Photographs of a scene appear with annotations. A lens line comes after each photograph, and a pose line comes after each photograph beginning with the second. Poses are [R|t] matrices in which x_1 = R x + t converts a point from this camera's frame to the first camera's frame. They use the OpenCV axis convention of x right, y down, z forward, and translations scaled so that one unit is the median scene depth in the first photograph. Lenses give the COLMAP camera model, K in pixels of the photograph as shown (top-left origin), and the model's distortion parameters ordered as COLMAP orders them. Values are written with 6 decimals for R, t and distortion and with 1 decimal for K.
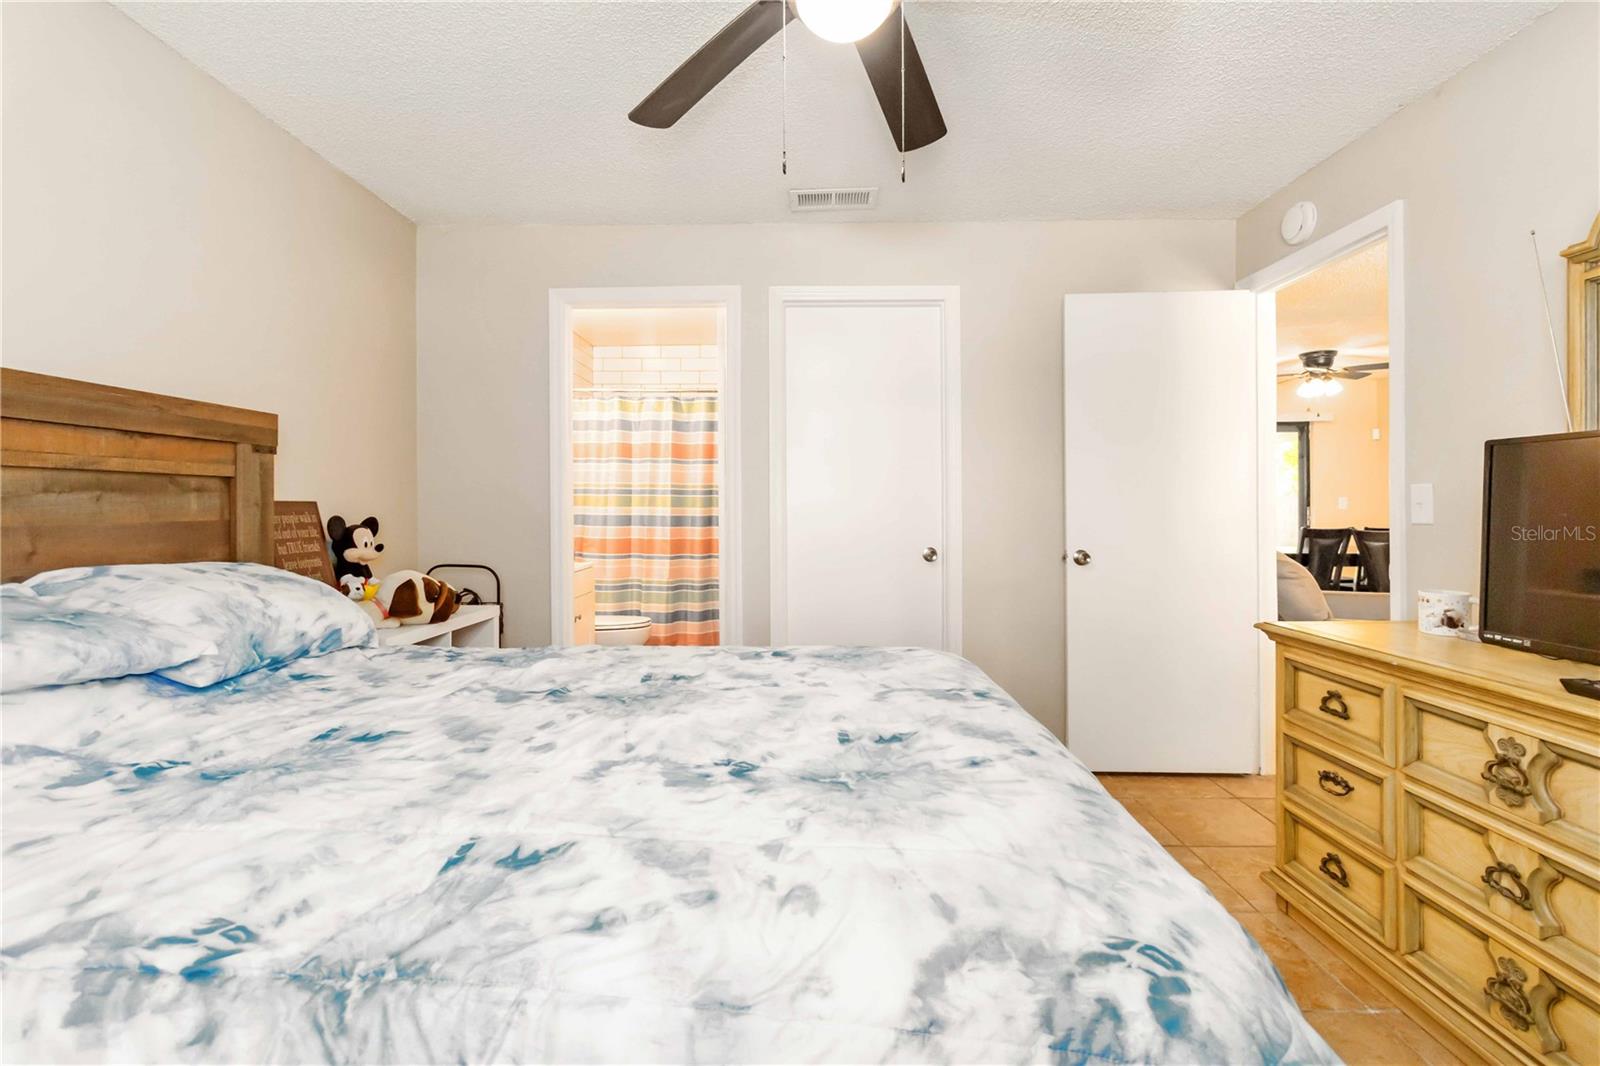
lens RADIAL K [[742.6, 0, 797.9], [0, 742.6, 517.6], [0, 0, 1]] dist [0.002464, 0.000544]
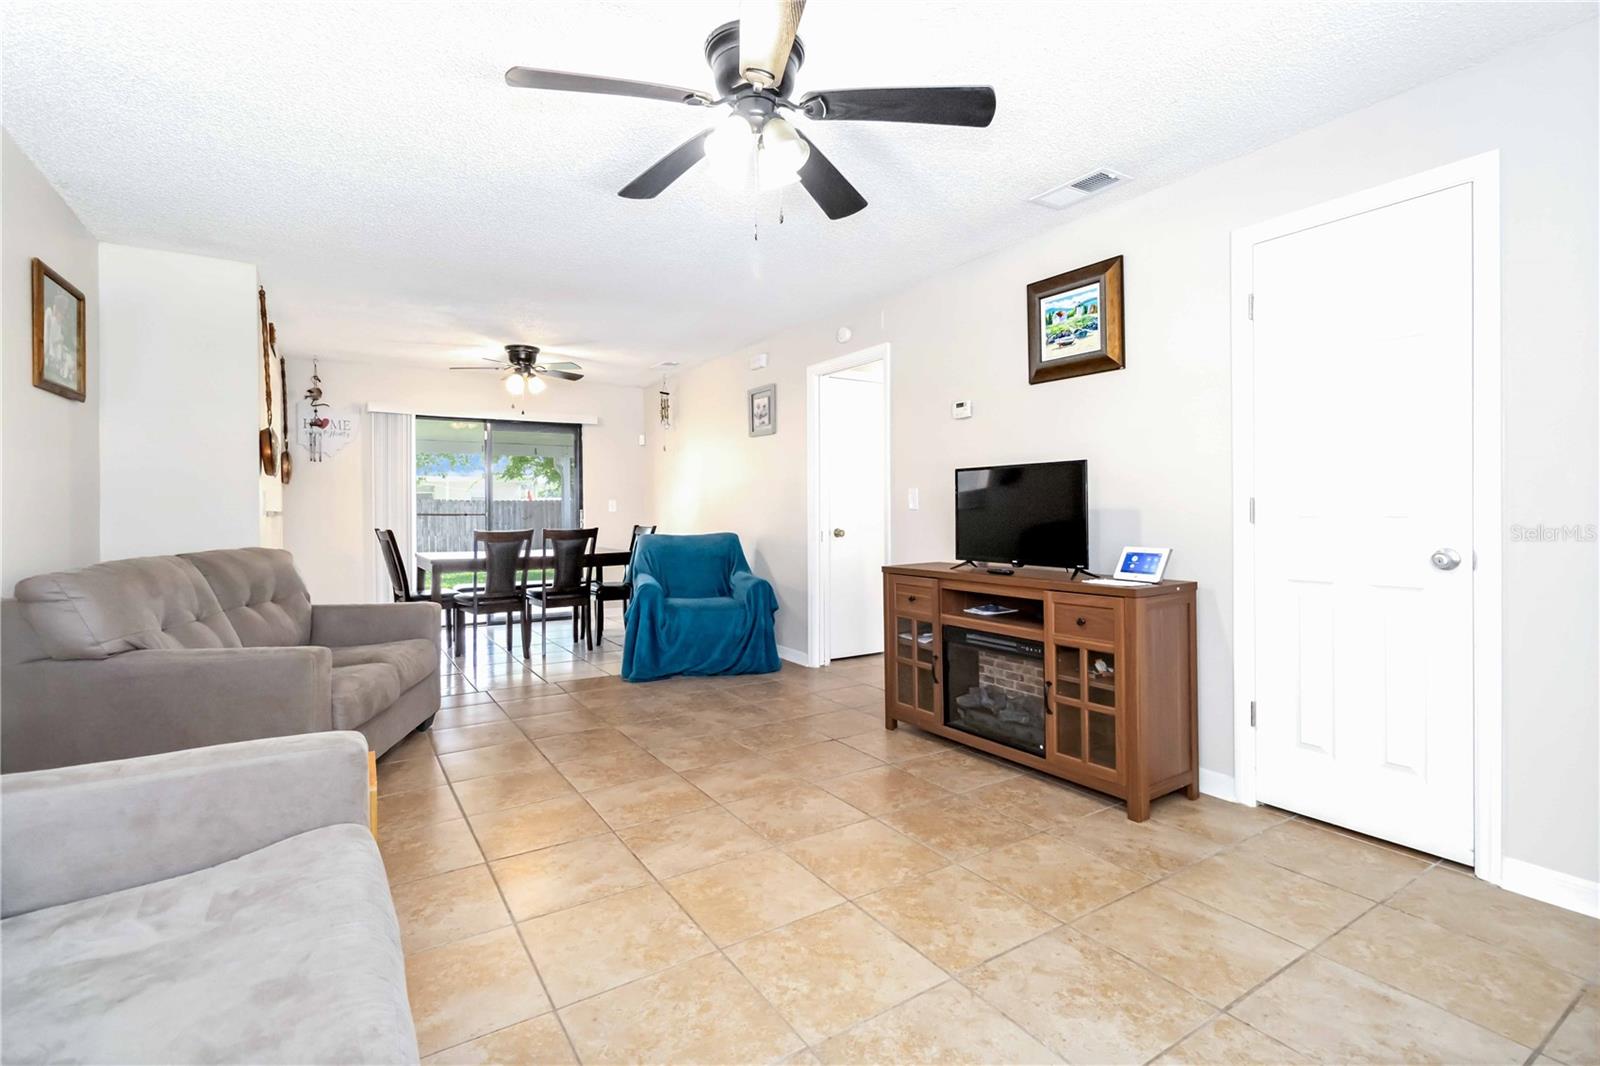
lens RADIAL K [[742.6, 0, 798.5], [0, 742.6, 518.3], [0, 0, 1]] dist [0.002464, 0.000544]
pose [[0.838411, -0.005786, 0.545008, 1.400459], [0.010162, 0.999936, -0.005017, 0.019553], [-0.544944, 0.009745, 0.838416, 0.015309]]
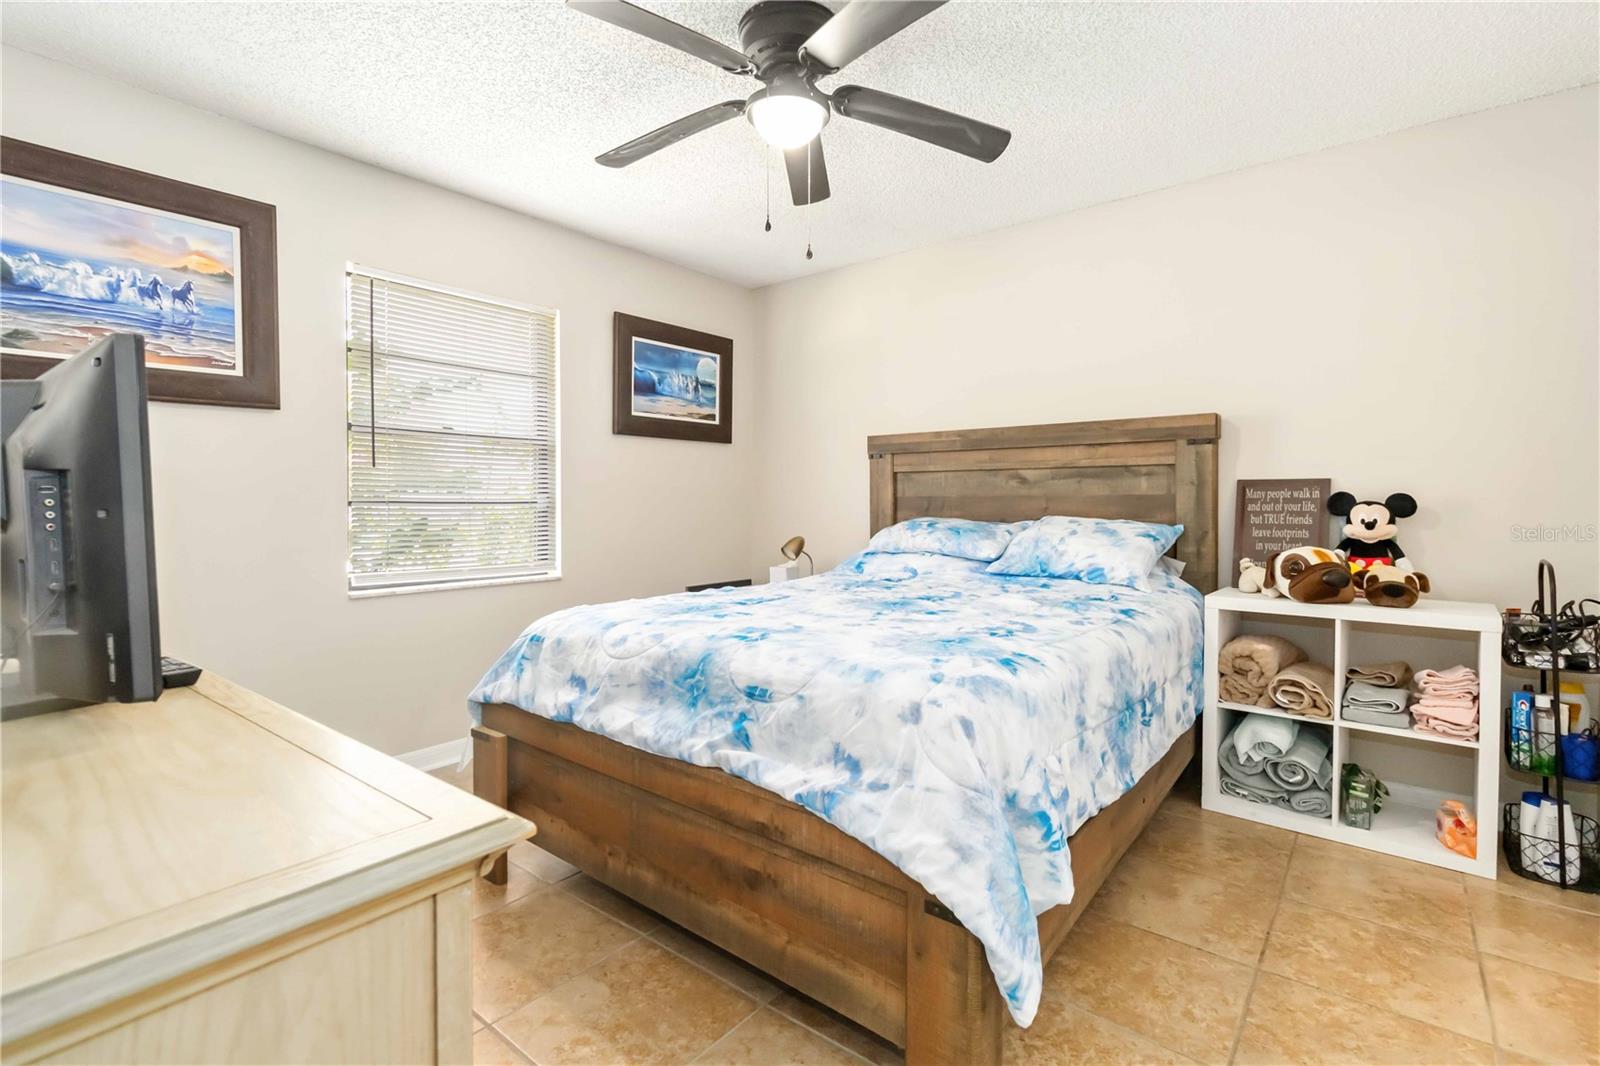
lens RADIAL K [[742.6, 0, 802.8], [0, 742.6, 516.8], [0, 0, 1]] dist [0.002464, 0.000544]
pose [[-0.617657, 0.021014, -0.786167, 0.819418], [-0.008202, 0.999416, 0.033158, 0.005558], [0.786405, 0.026928, -0.617124, 1.331678]]
